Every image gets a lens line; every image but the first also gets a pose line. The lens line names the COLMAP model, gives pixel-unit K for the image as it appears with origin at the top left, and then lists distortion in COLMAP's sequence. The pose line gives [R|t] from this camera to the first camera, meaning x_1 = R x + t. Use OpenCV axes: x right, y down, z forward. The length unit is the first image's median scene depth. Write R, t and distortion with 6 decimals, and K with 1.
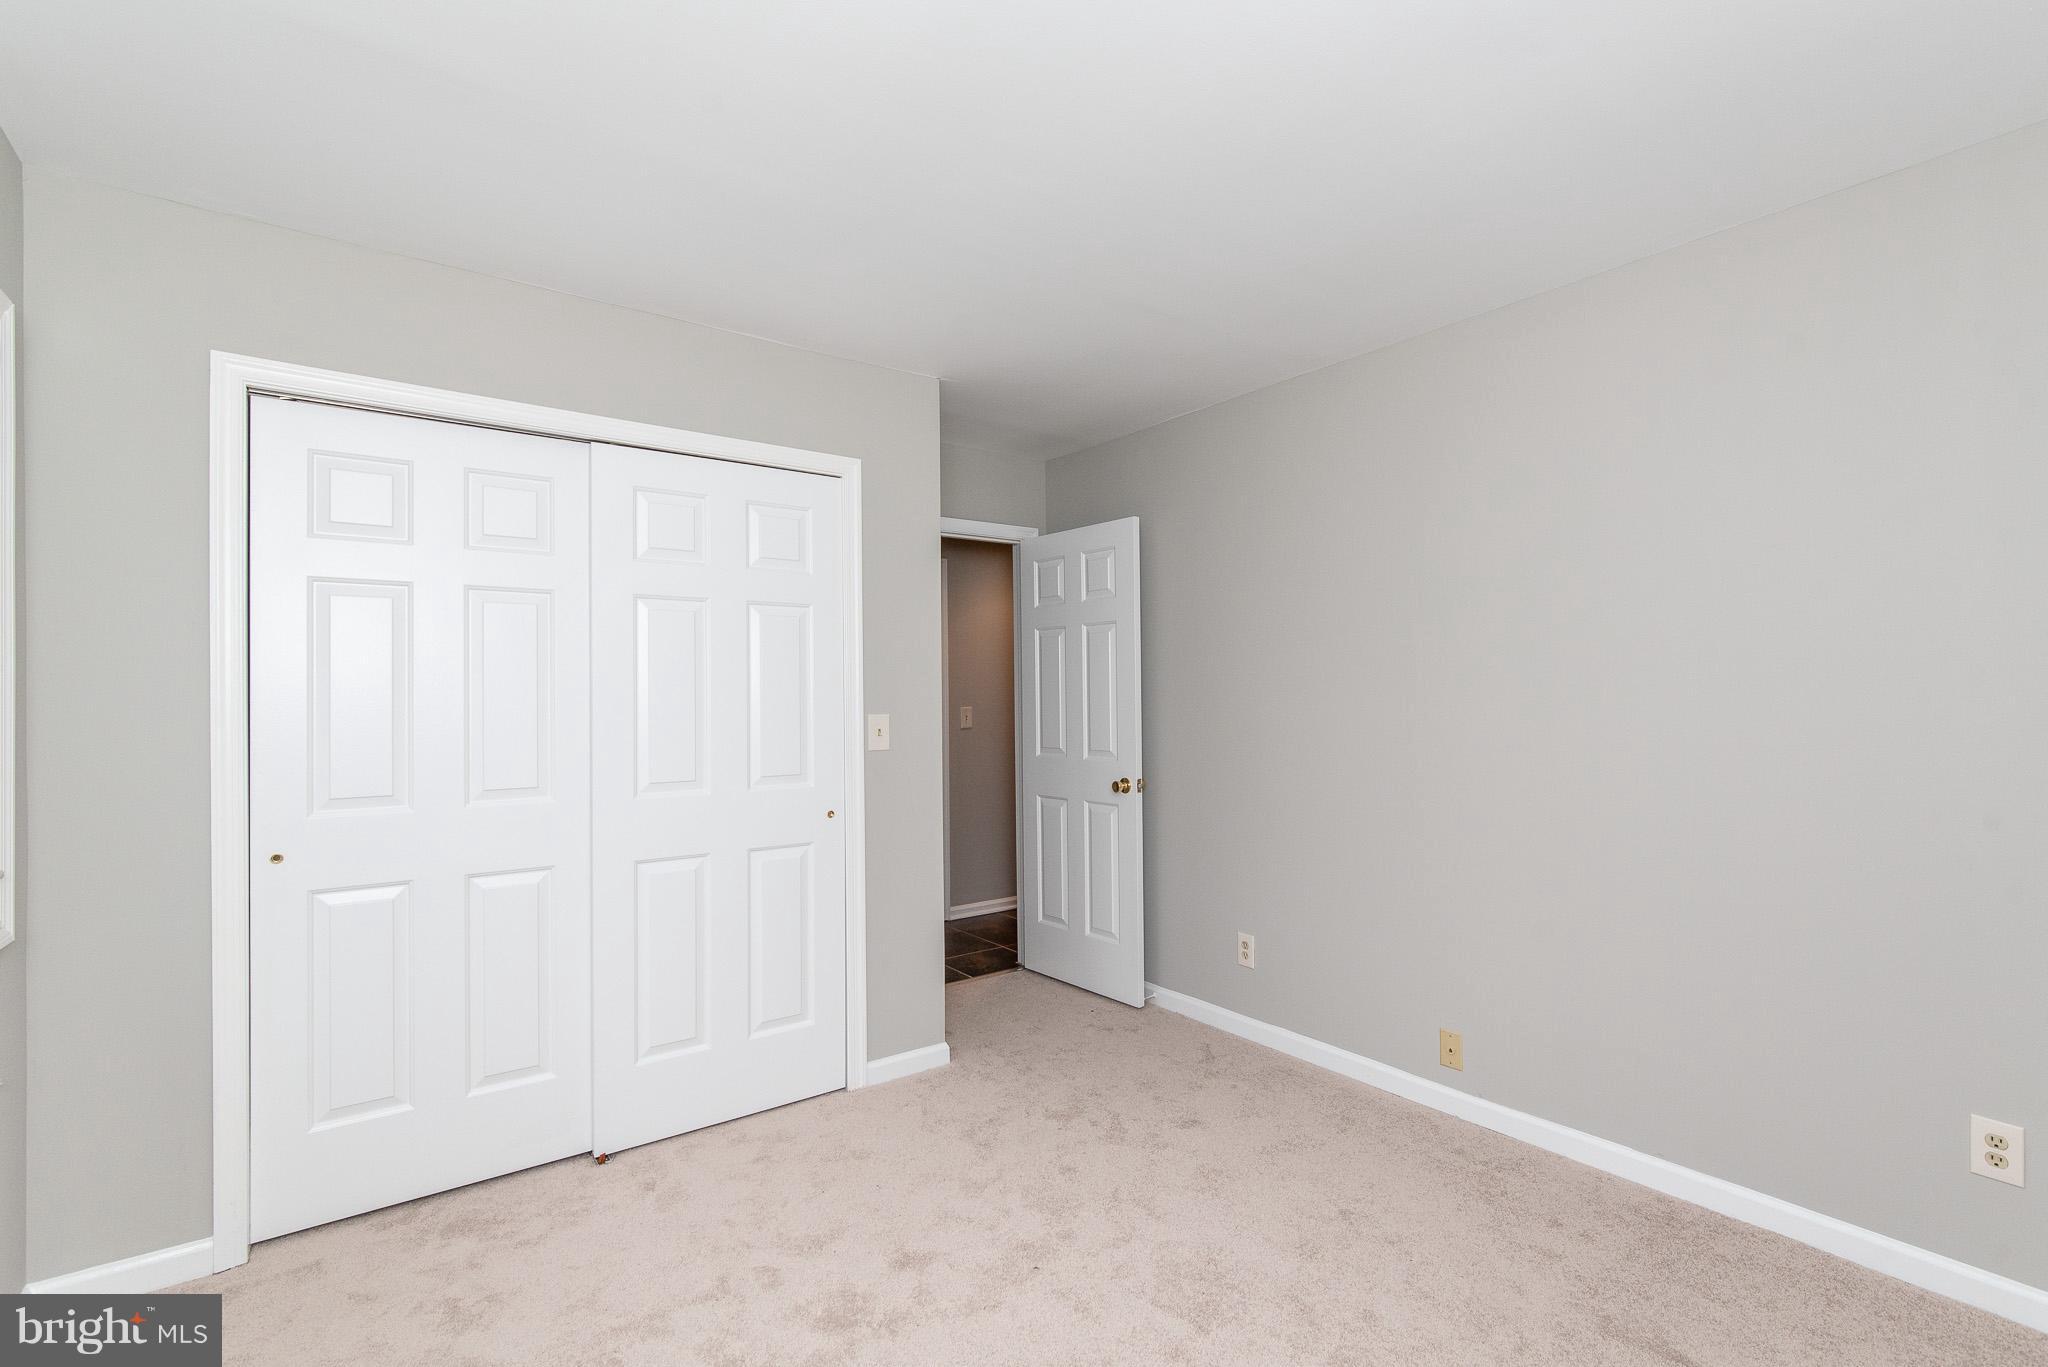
lens RADIAL K [[919.6, 0, 1024.0], [0, 919.6, 683.5], [0, 0, 1]] dist [-0.001758, -0.000229]
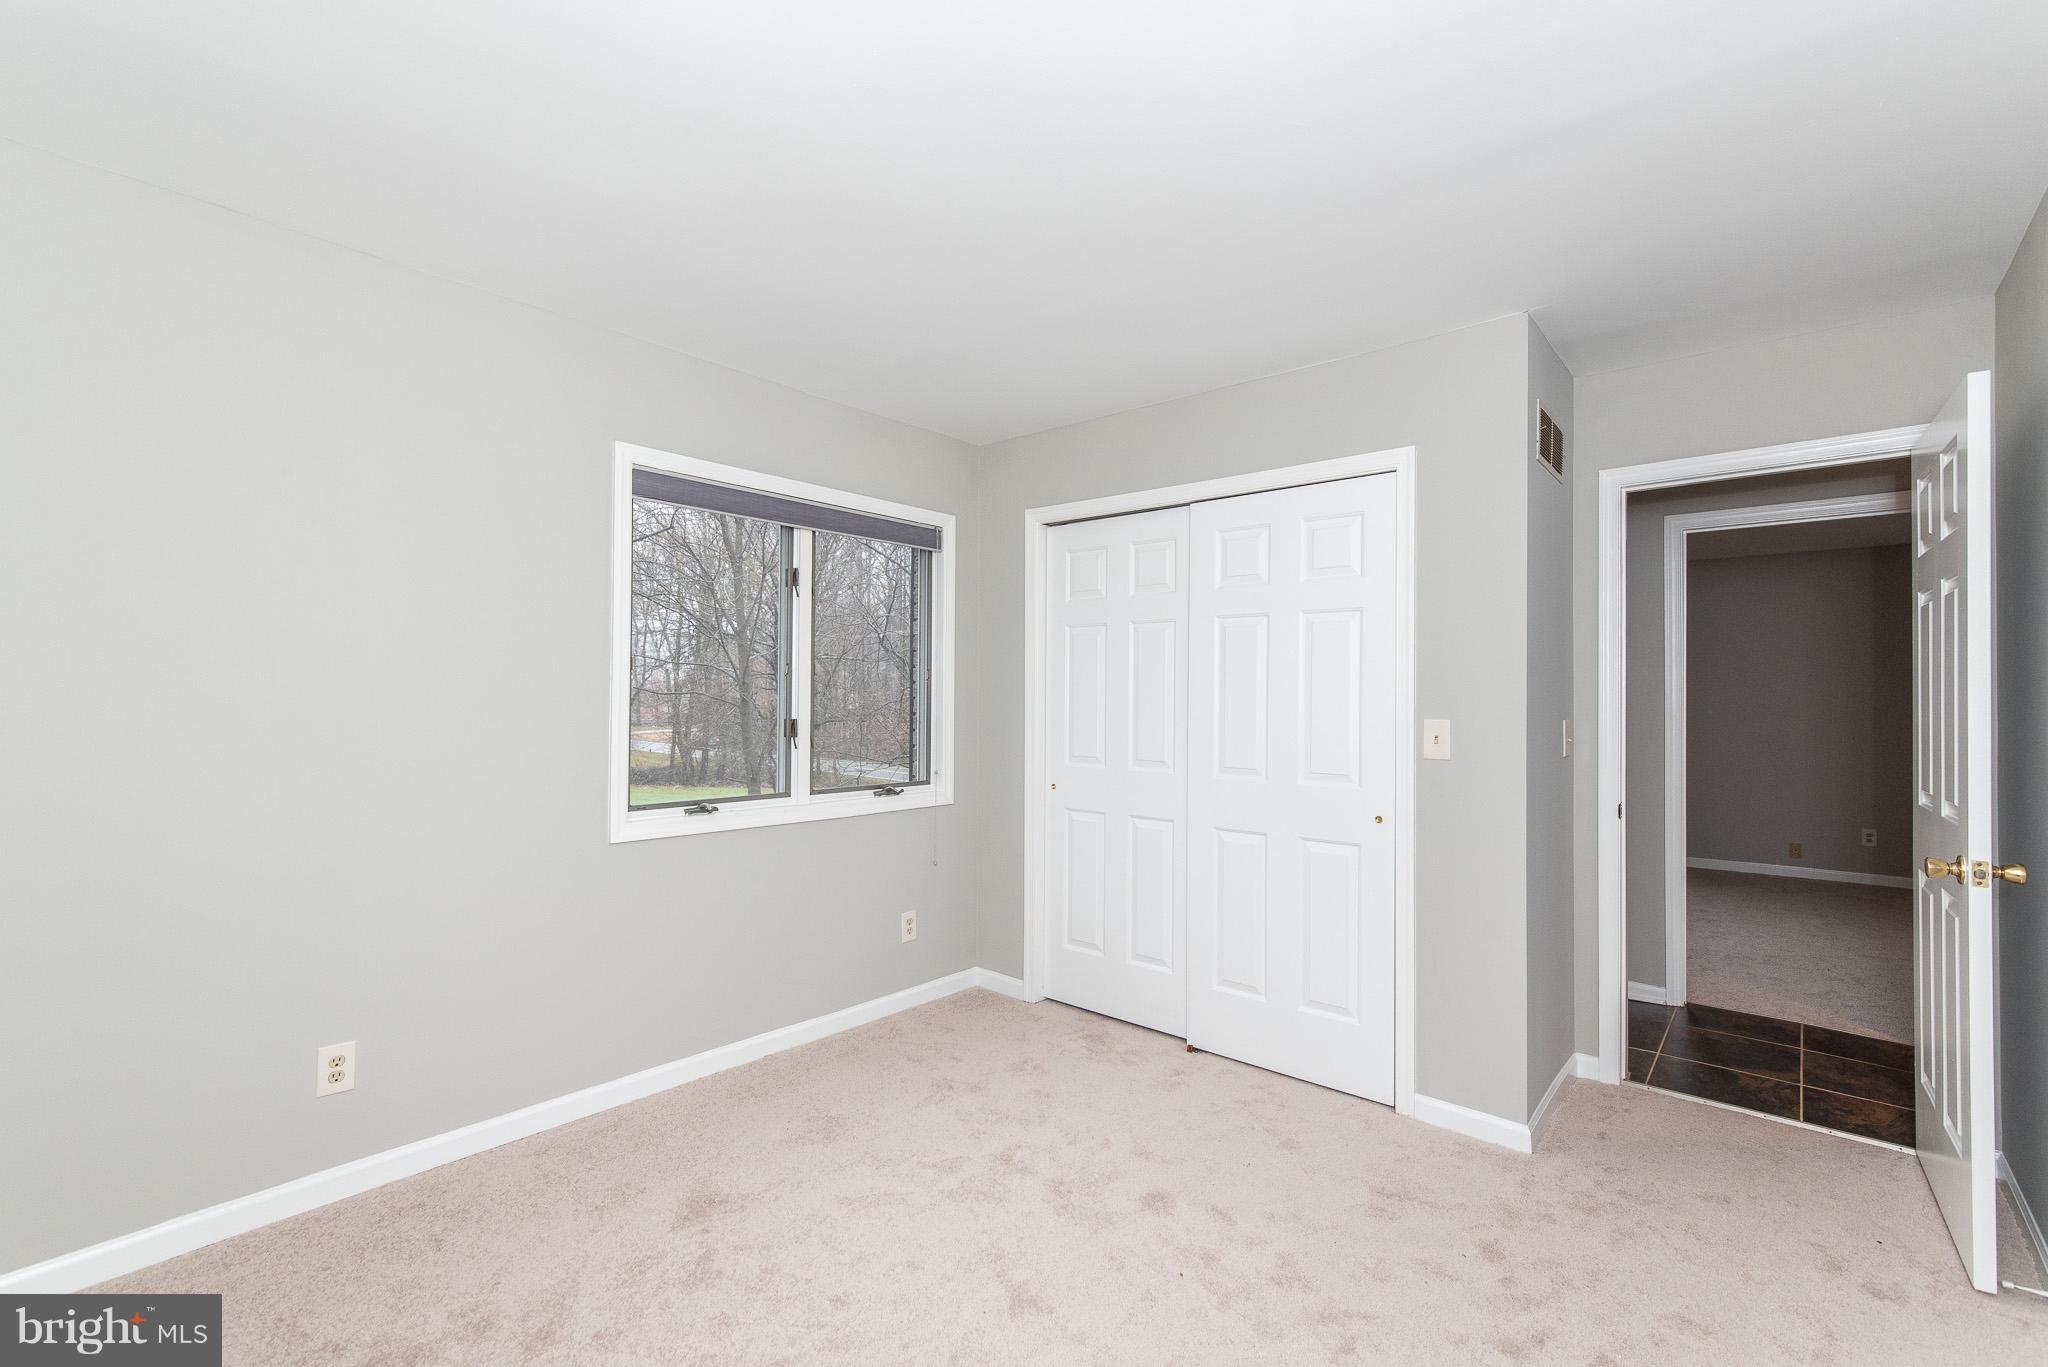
lens RADIAL K [[883.0, 0, 1036.5], [0, 883.0, 693.4], [0, 0, 1]] dist [-0.001753, 0.004523]
pose [[0.224882, 0.000630, -0.974386, 0.613125], [-0.000129, 1.000000, 0.000617, 0.007571], [0.974386, -0.000013, 0.224882, 0.426603]]
